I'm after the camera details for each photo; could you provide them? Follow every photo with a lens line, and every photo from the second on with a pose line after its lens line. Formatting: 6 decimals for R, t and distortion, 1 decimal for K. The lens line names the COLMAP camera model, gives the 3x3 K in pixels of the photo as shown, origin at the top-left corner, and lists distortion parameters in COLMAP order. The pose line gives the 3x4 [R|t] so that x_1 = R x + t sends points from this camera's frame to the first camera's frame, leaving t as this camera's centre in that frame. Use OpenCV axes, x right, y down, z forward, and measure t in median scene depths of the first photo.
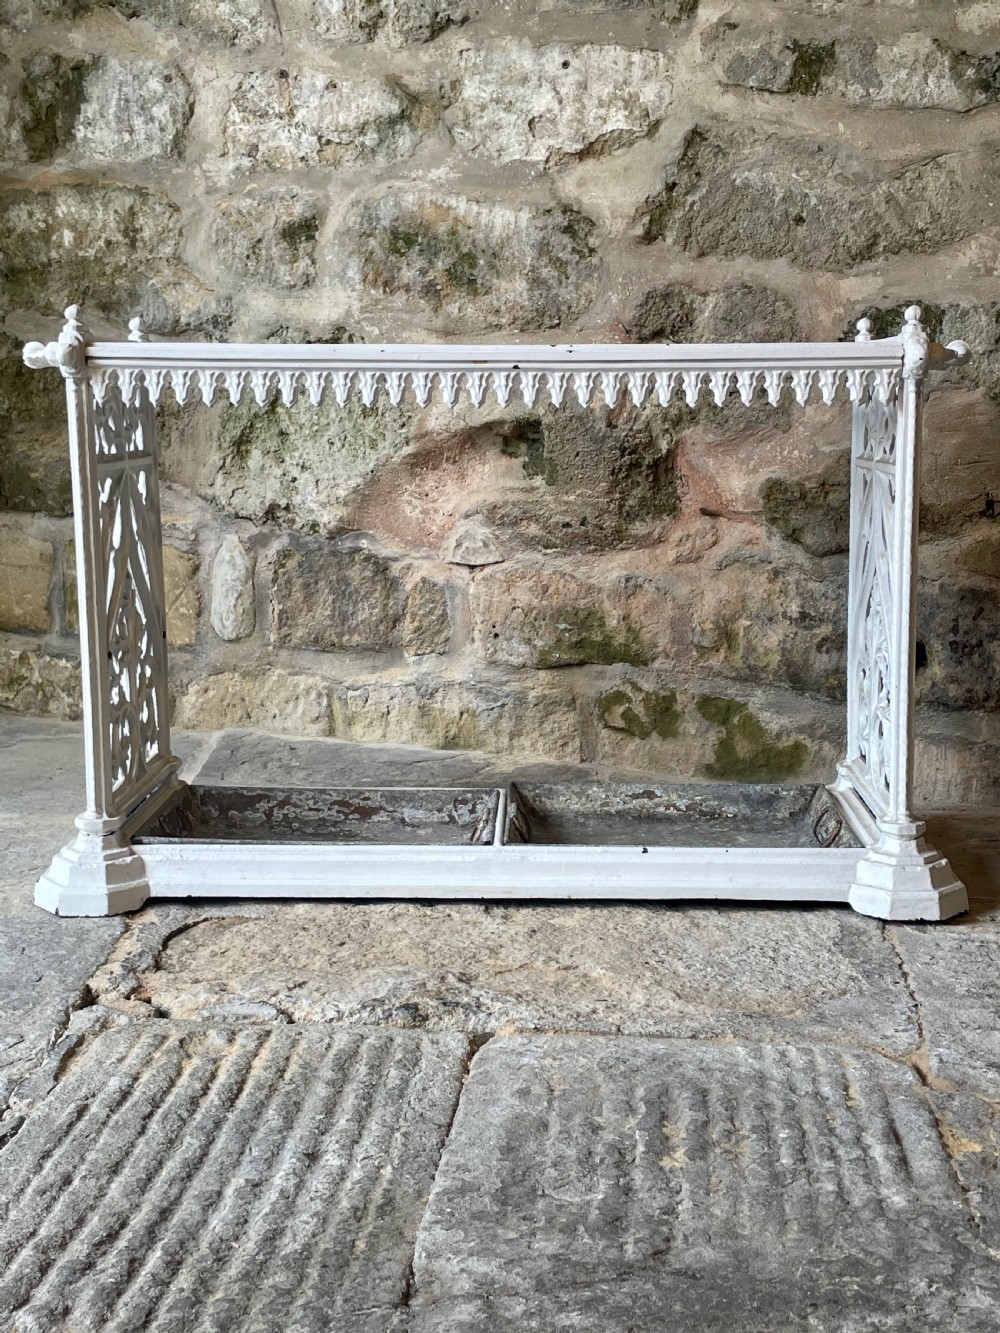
lens RADIAL K [[1777.9, 0, 504.5], [0, 1777.9, 664.2], [0, 0, 1]] dist [0.138006, -0.339429]
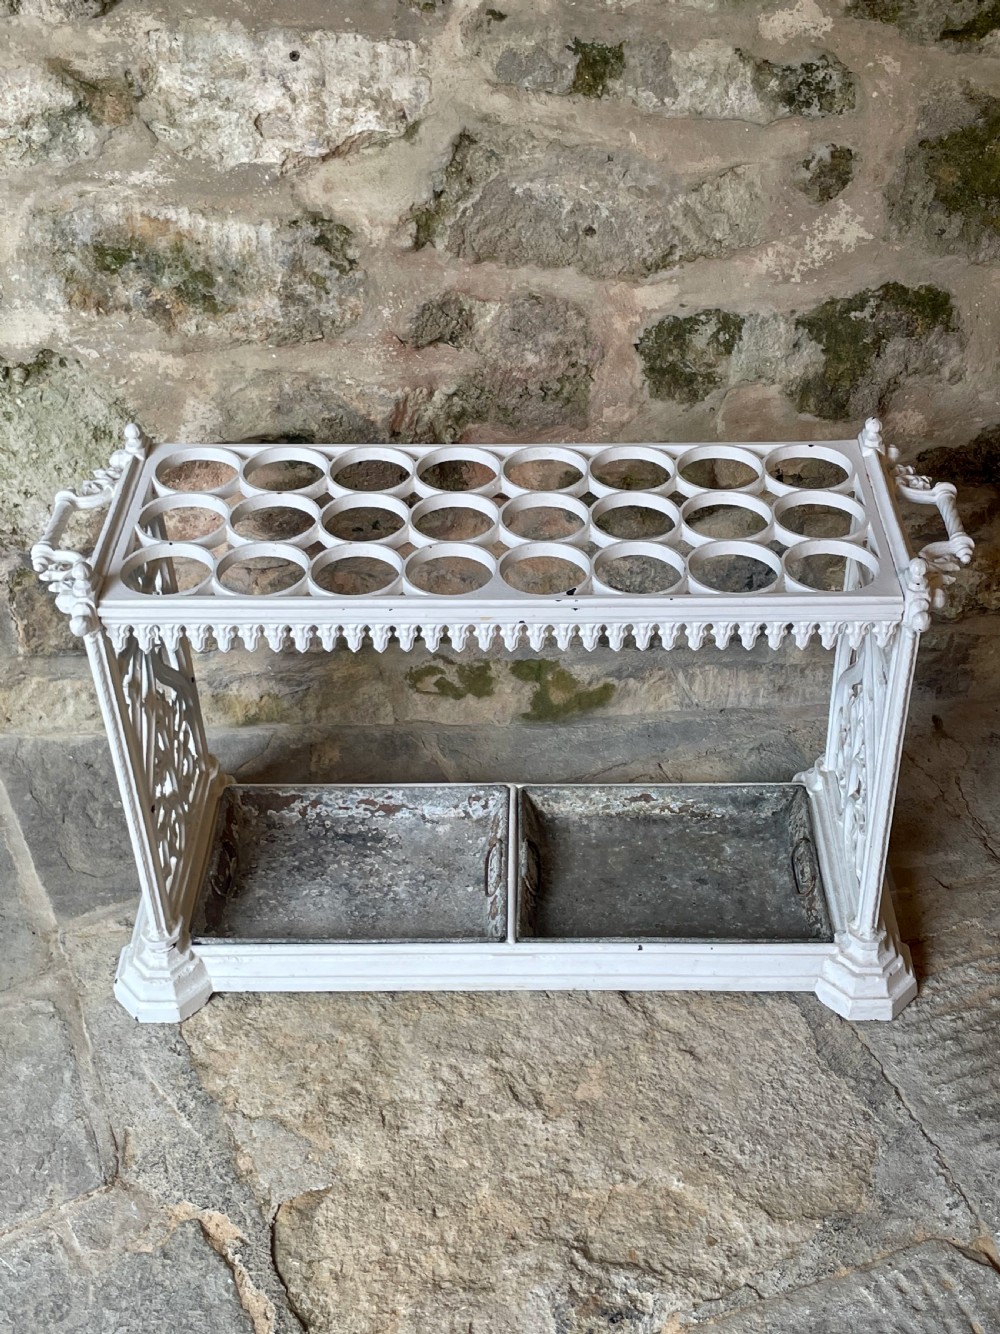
lens RADIAL K [[1655.4, 0, 496.8], [0, 1655.4, 650.1], [0, 0, 1]] dist [0.131577, -0.334591]
pose [[0.900743, -0.289466, 0.323838, -0.213315], [0.098175, 0.861951, 0.497395, -0.476242], [-0.423111, -0.416232, 0.804815, 0.225376]]
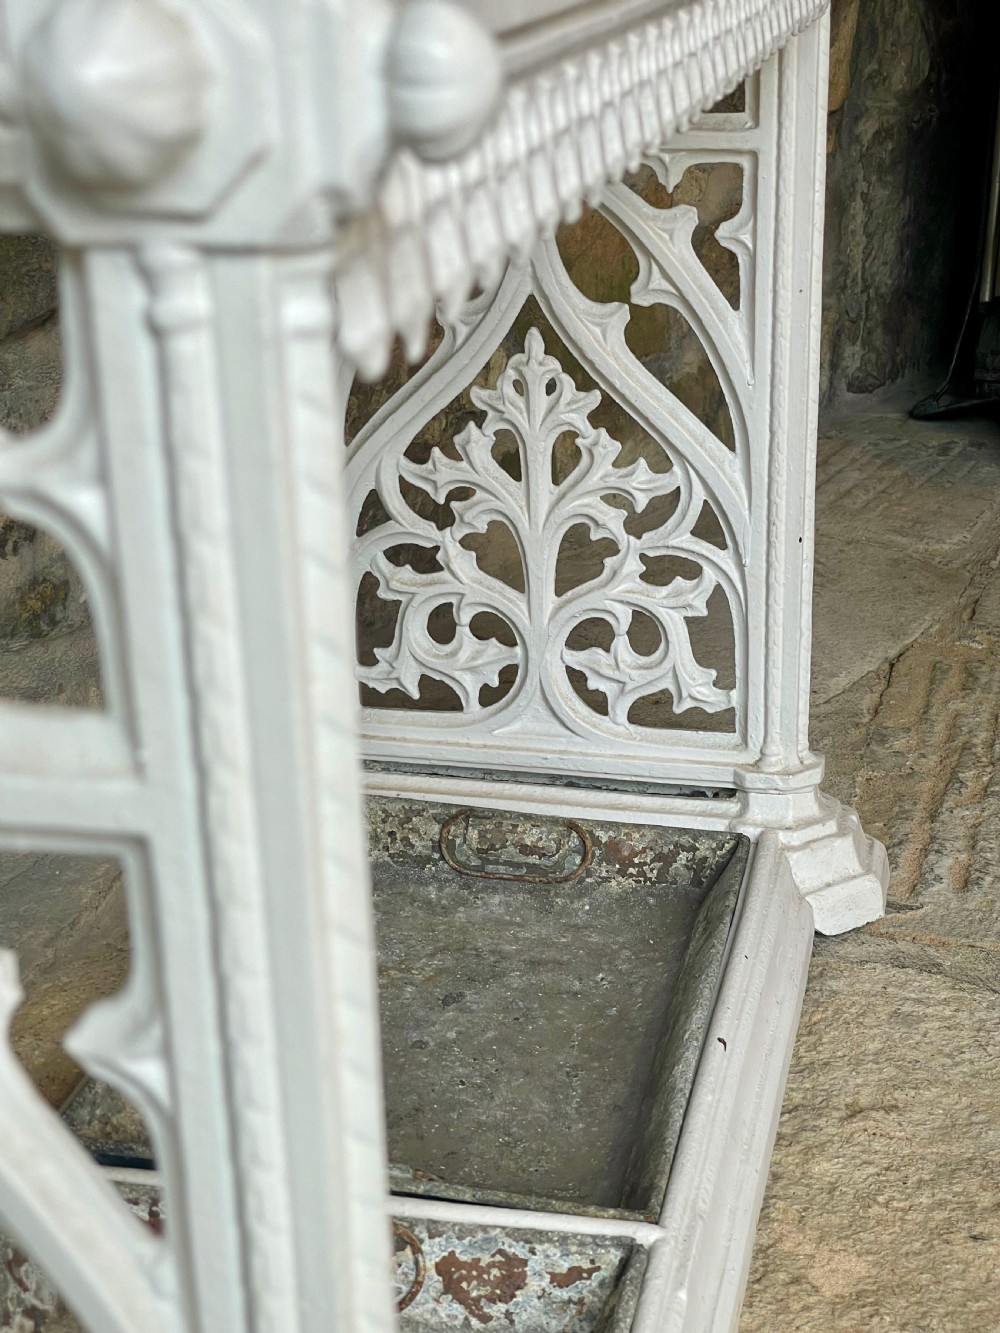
lens RADIAL K [[2069.8, 0, 496.7], [0, 2069.8, 666.4], [0, 0, 1]] dist [0.075920, -0.119853]
pose [[0.205936, -0.360824, 0.909614, -0.305206], [0.170536, 0.928547, 0.329725, -0.136812], [-0.963591, 0.087219, 0.252754, 0.717349]]
